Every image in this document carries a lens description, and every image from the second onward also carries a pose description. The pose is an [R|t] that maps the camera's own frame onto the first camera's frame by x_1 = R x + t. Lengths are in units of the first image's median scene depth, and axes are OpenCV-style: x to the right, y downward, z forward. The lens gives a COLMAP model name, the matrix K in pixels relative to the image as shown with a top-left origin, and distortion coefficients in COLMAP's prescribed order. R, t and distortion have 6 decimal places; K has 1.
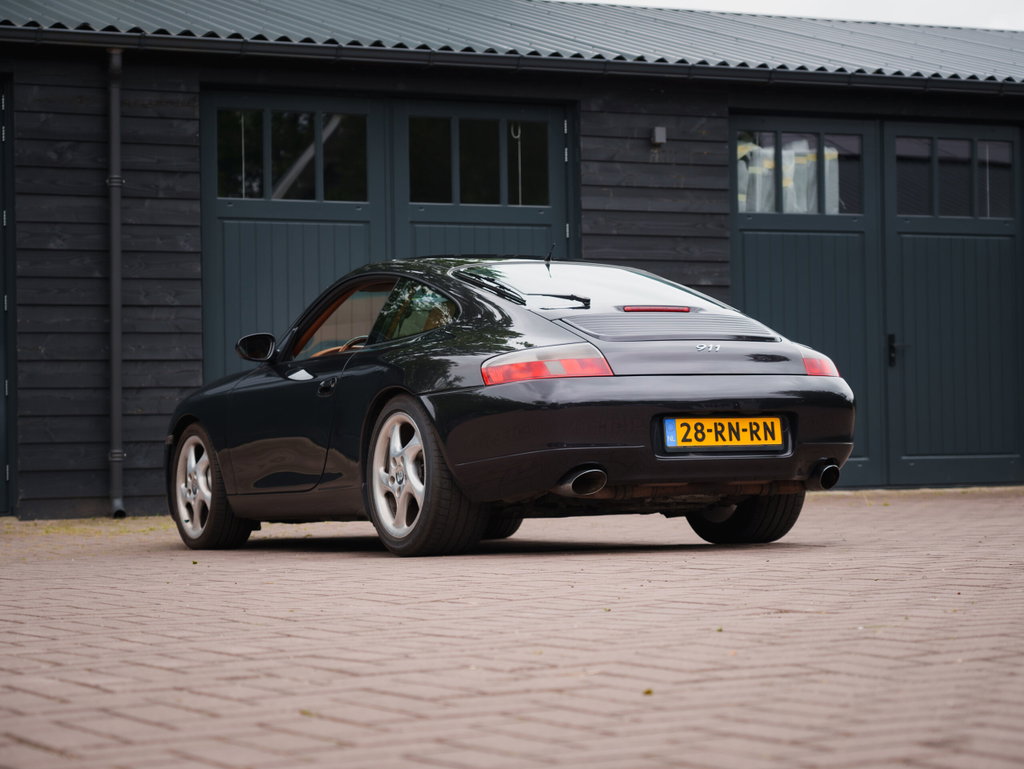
lens RADIAL K [[2545.8, 0, 512.0], [0, 2545.8, 384.5], [0, 0, 1]] dist [0.112506, 0.793613]
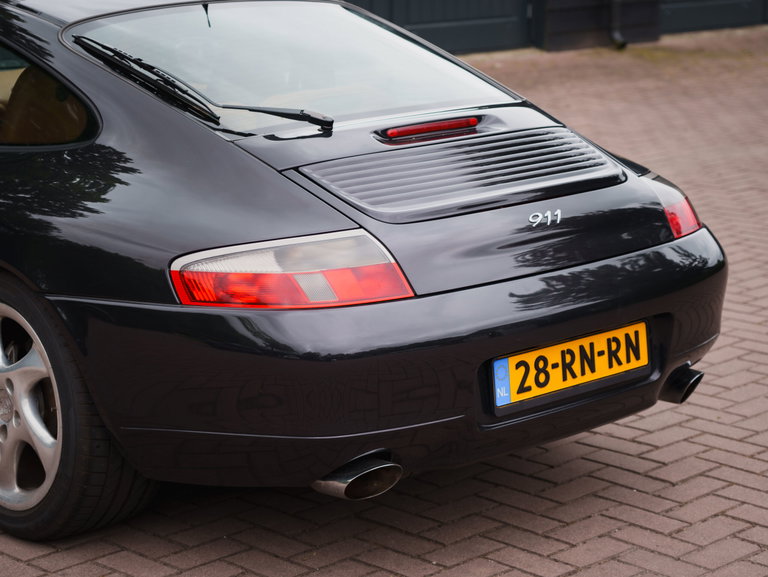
lens RADIAL K [[1909.4, 0, 384.0], [0, 1909.4, 288.5], [0, 0, 1]] dist [0.112506, 0.793613]
pose [[0.968077, -0.040871, 0.247299, -0.071256], [-0.022104, 0.968852, 0.246651, -0.108549], [-0.249677, -0.244243, 0.937020, 0.587382]]
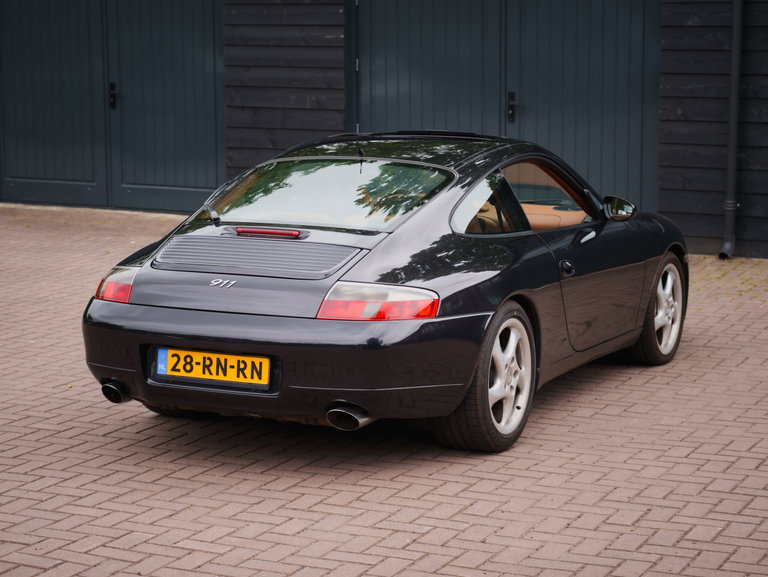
lens RADIAL K [[1909.4, 0, 384.0], [0, 1909.4, 288.5], [0, 0, 1]] dist [0.112506, 0.793613]
pose [[0.586339, 0.142554, -0.797424, 0.752934], [0.007794, 0.983356, 0.181524, -0.156793], [0.810028, -0.112650, 0.575469, 0.598468]]
